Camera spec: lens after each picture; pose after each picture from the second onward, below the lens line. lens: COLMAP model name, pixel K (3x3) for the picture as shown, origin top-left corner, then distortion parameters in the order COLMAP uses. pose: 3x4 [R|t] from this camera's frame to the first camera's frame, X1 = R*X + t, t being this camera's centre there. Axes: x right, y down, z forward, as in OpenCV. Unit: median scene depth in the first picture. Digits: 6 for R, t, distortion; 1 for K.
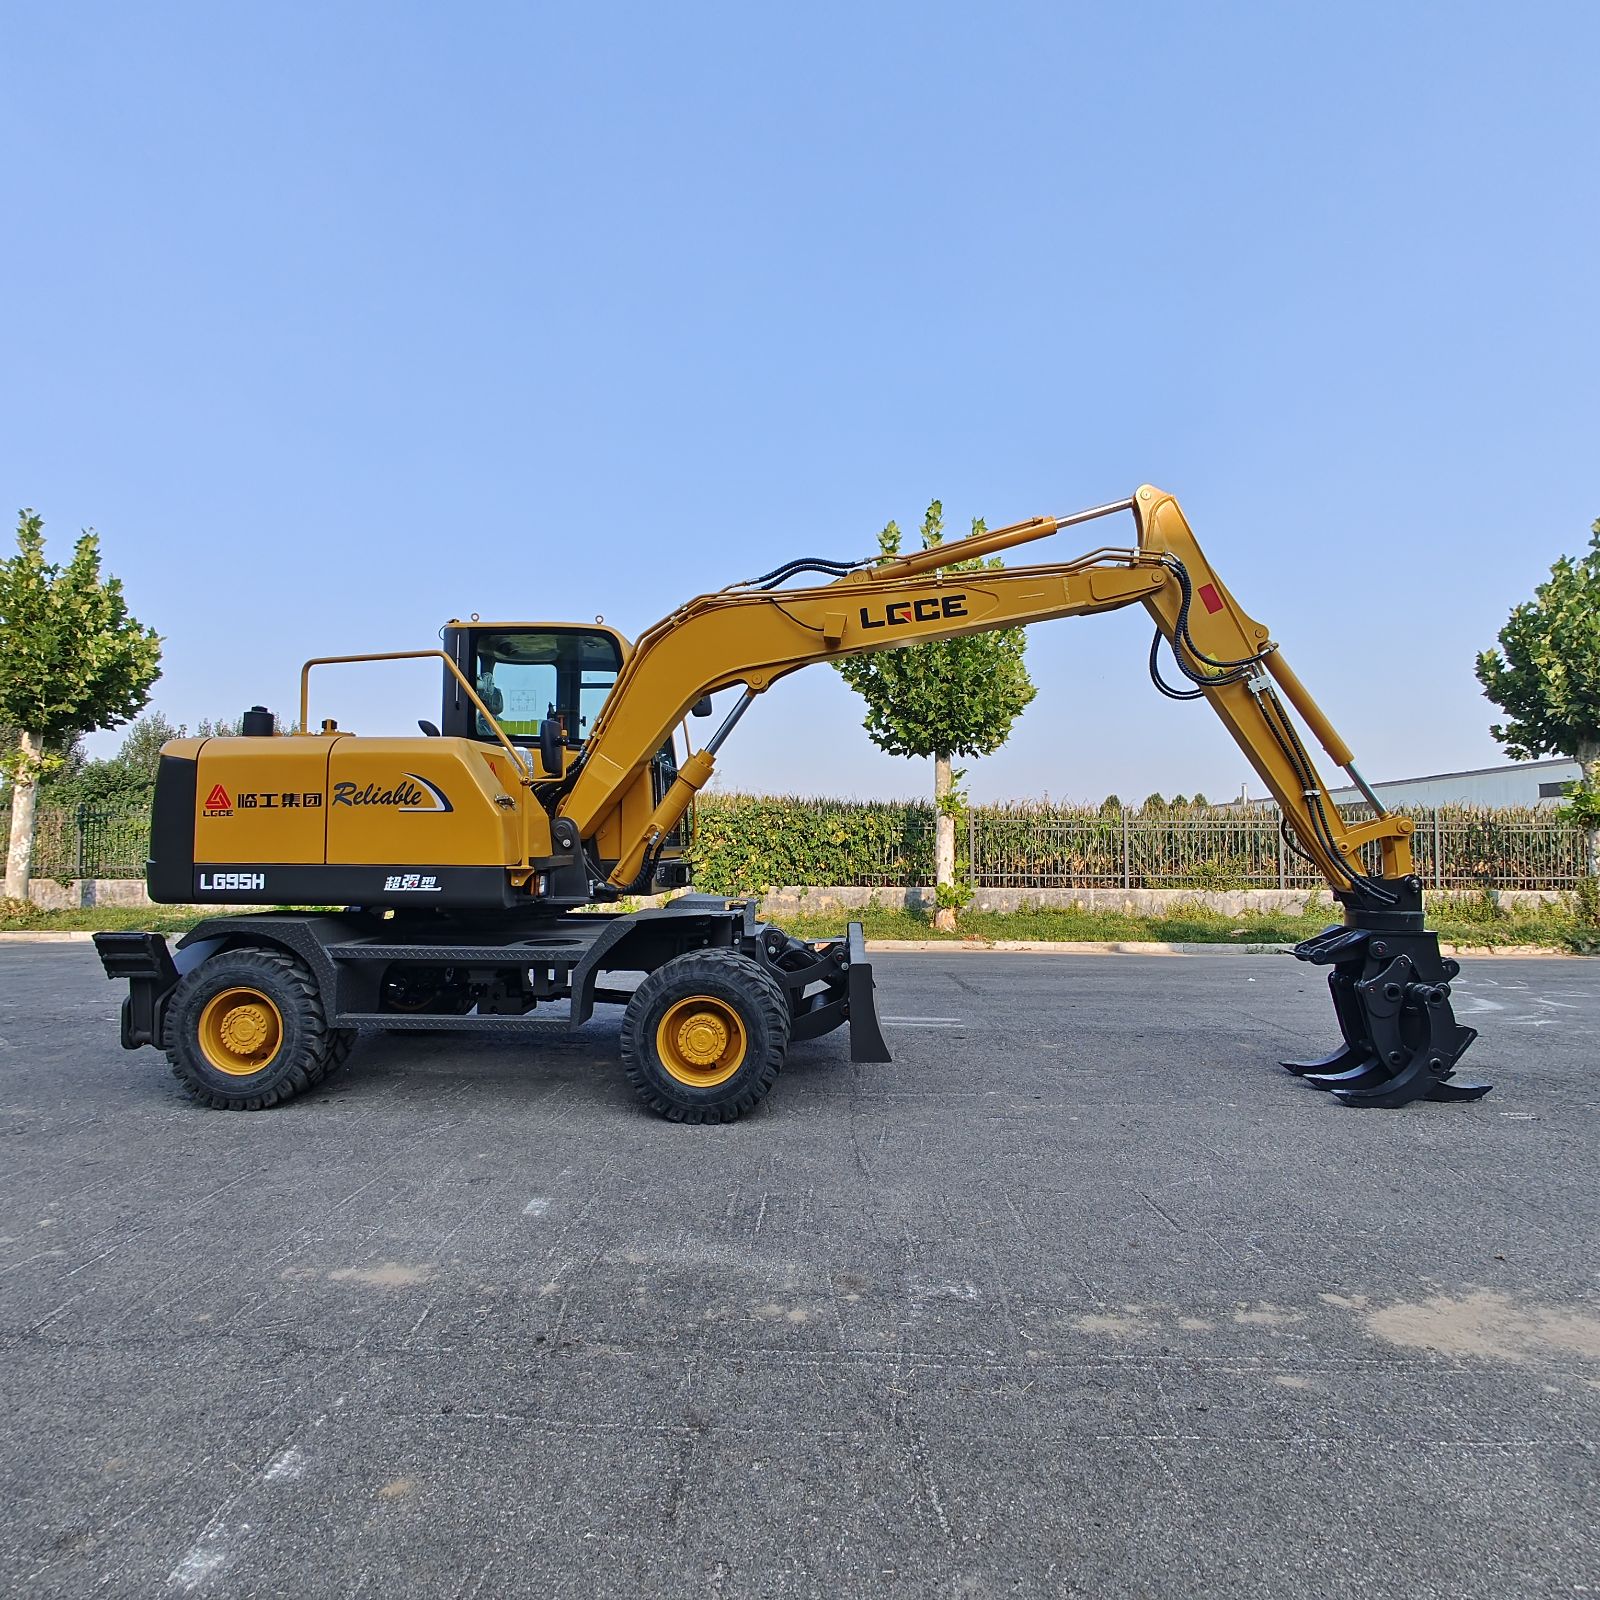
lens RADIAL K [[856.9, 0, 800.3], [0, 856.9, 810.5], [0, 0, 1]] dist [-0.004609, -0.001099]
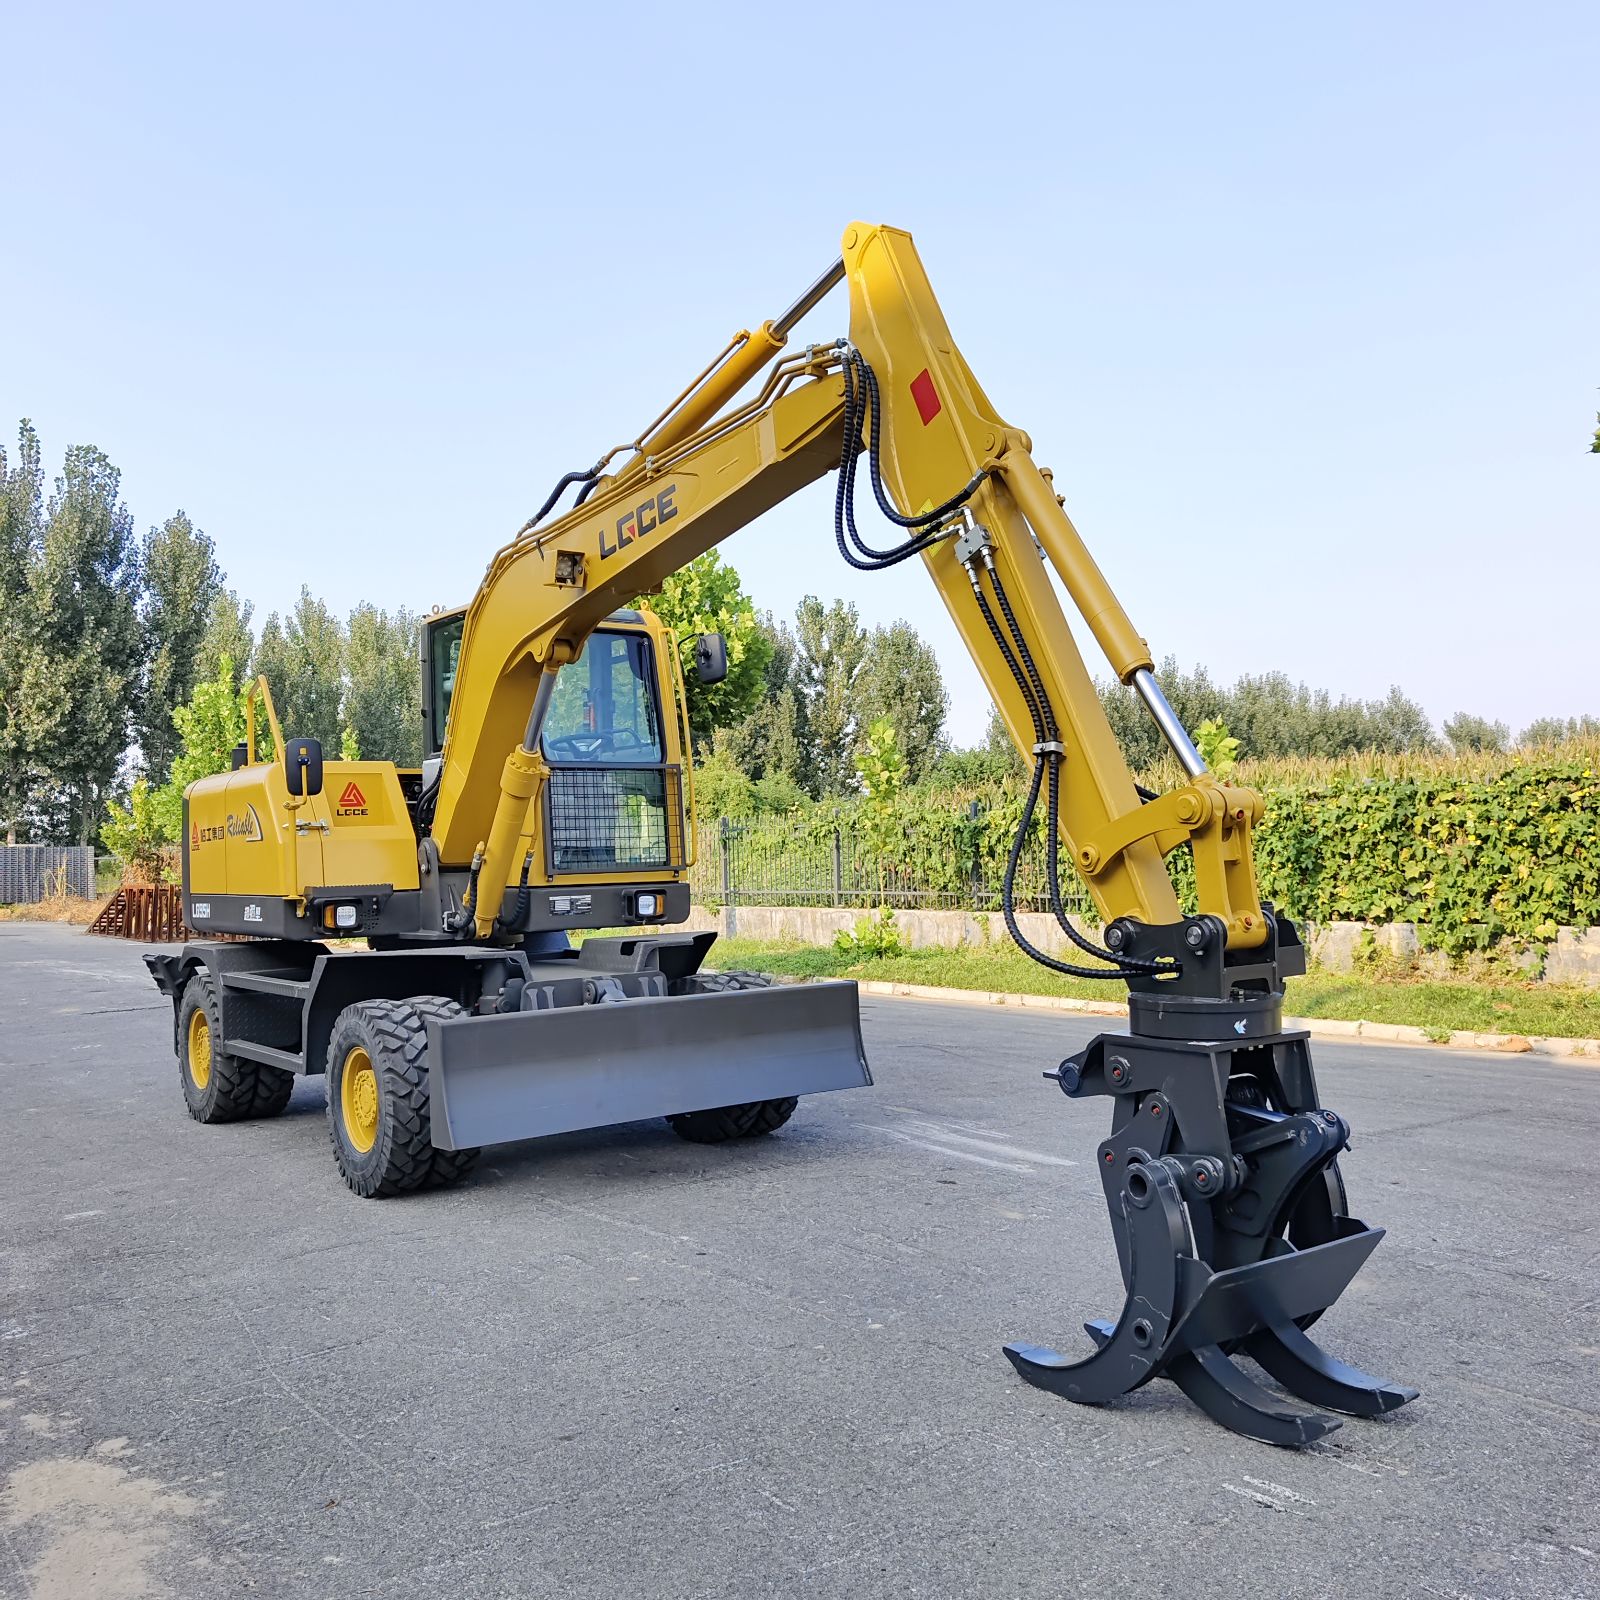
lens RADIAL K [[1494.9, 0, 804.5], [0, 1494.9, 798.2], [0, 0, 1]] dist [-0.000349, 0.018230]
pose [[0.646886, -0.050143, -0.760936, 1.113156], [0.056023, 0.998264, -0.018156, 0.015415], [0.760526, -0.030885, 0.648572, 0.321562]]
